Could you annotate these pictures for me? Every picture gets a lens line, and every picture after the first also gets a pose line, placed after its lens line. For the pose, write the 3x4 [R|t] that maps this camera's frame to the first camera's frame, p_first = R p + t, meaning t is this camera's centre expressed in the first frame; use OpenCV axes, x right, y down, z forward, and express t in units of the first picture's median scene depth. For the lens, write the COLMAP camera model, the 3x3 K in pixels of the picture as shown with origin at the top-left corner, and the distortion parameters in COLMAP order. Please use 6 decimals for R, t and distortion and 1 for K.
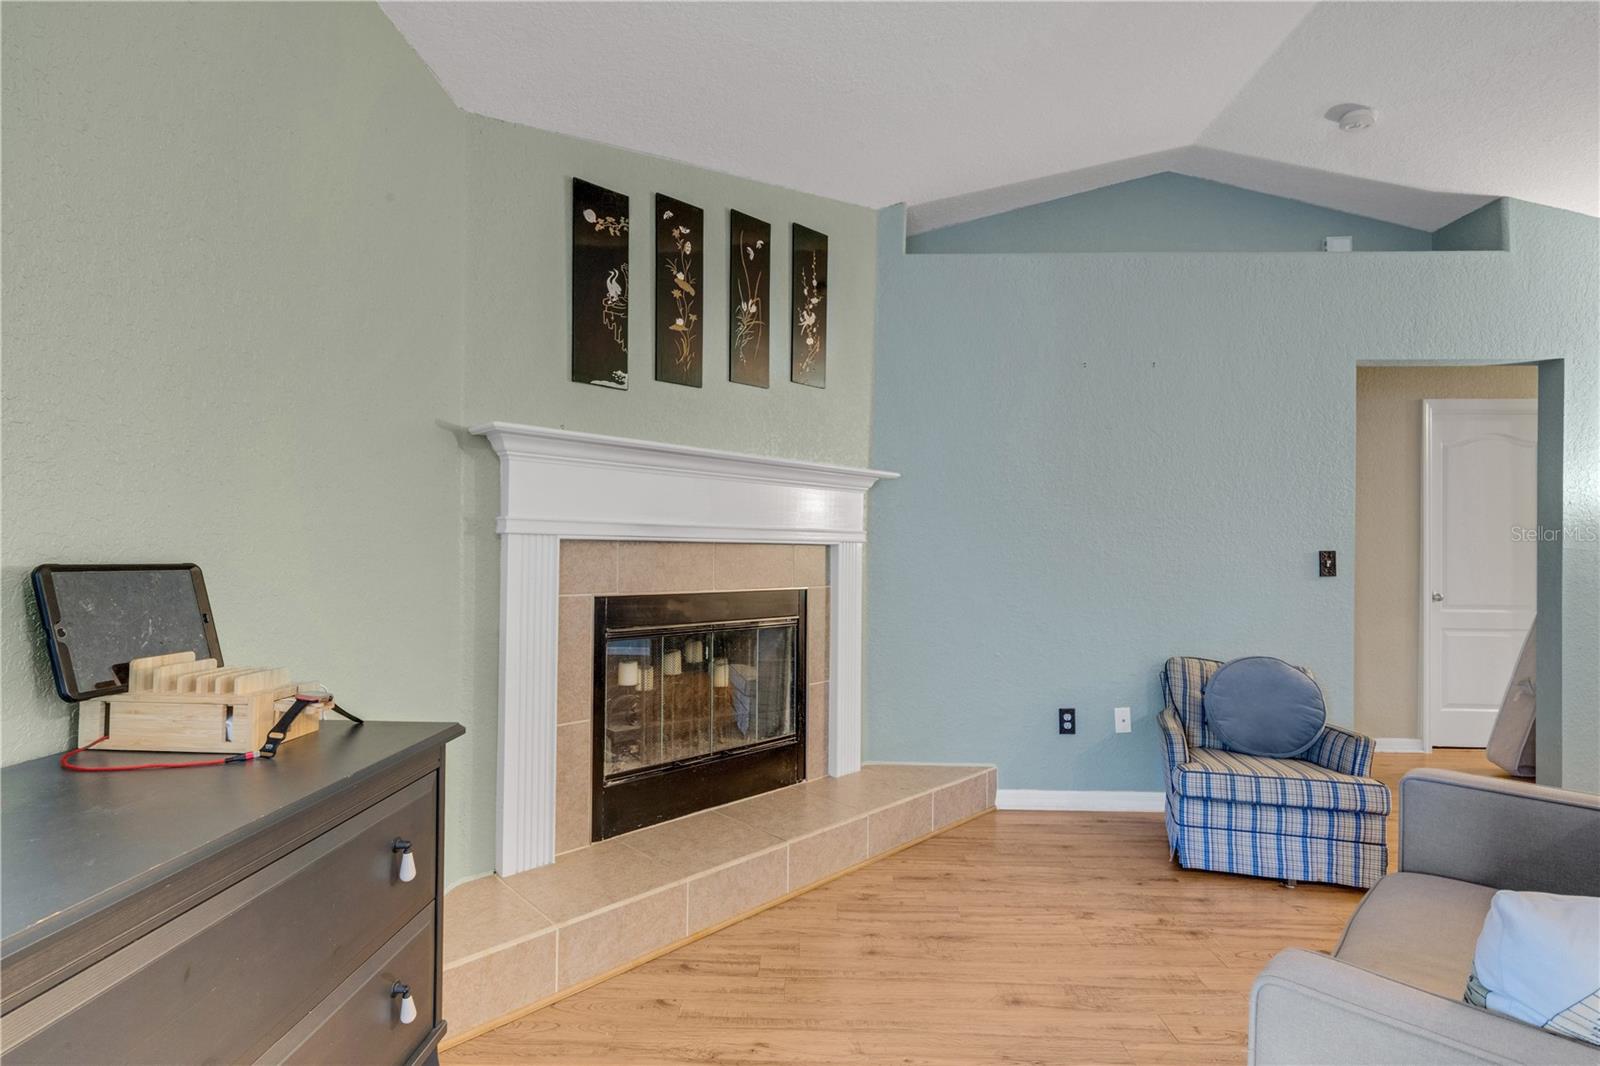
lens RADIAL K [[746.4, 0, 797.4], [0, 746.4, 533.6], [0, 0, 1]] dist [0.001382, 0.000367]
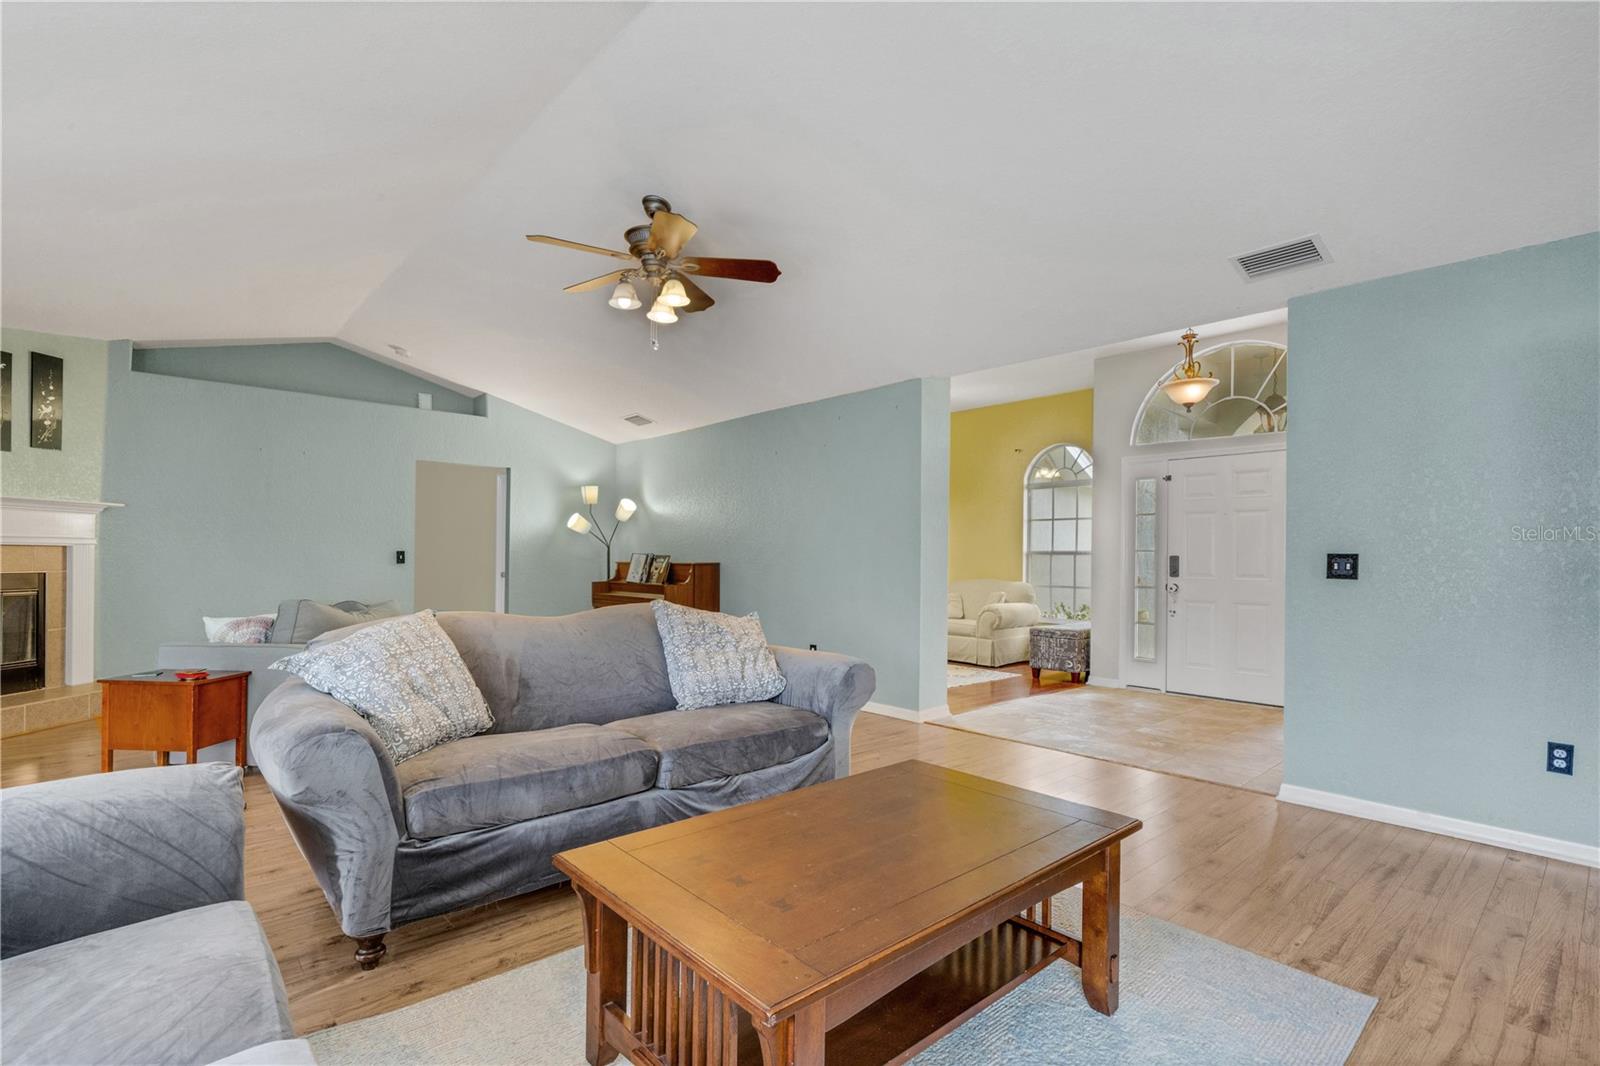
lens RADIAL K [[761.1, 0, 808.0], [0, 761.1, 556.9], [0, 0, 1]] dist [0.004286, 0.001225]
pose [[0.713714, -0.002924, 0.700431, 0.032720], [-0.011188, 0.999816, 0.015574, -0.006315], [-0.700348, -0.018951, 0.713550, -1.503558]]
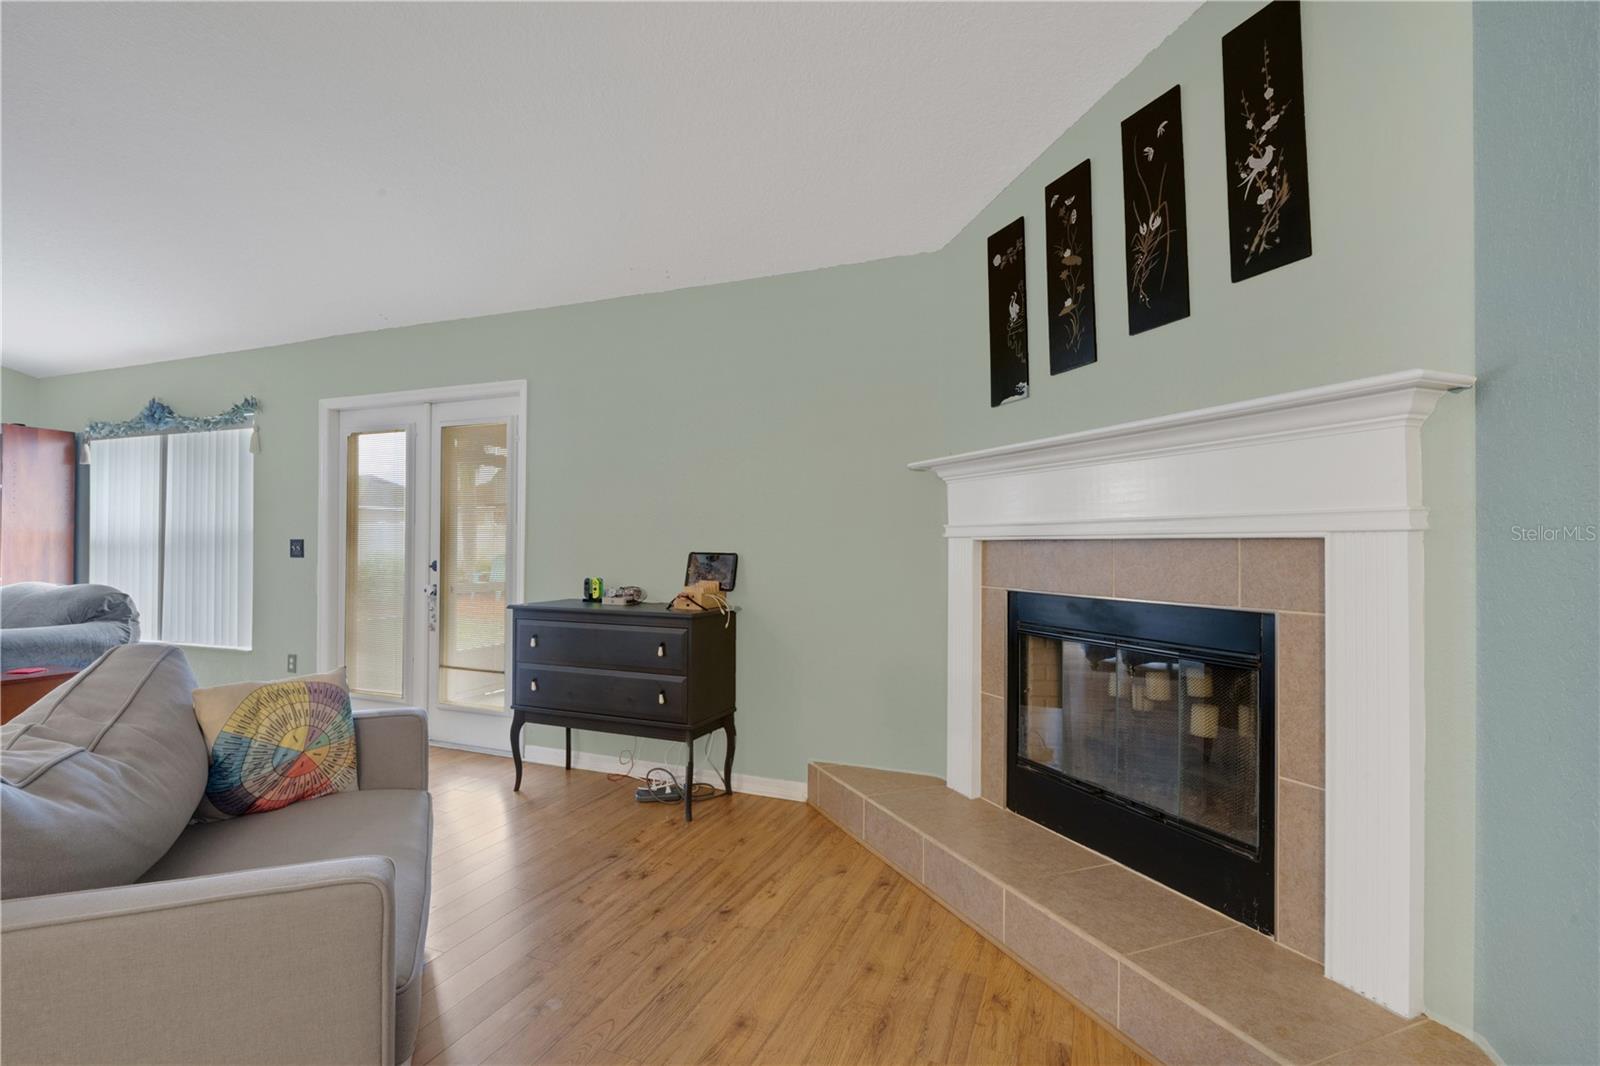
lens RADIAL K [[767.6, 0, 797.1], [0, 767.6, 551.1], [0, 0, 1]] dist [-0.001613, -0.000060]
pose [[-0.361453, -0.014079, -0.932284, 0.771670], [0.003836, 0.999855, -0.016586, 0.035714], [0.932383, -0.009571, -0.361346, 0.936367]]
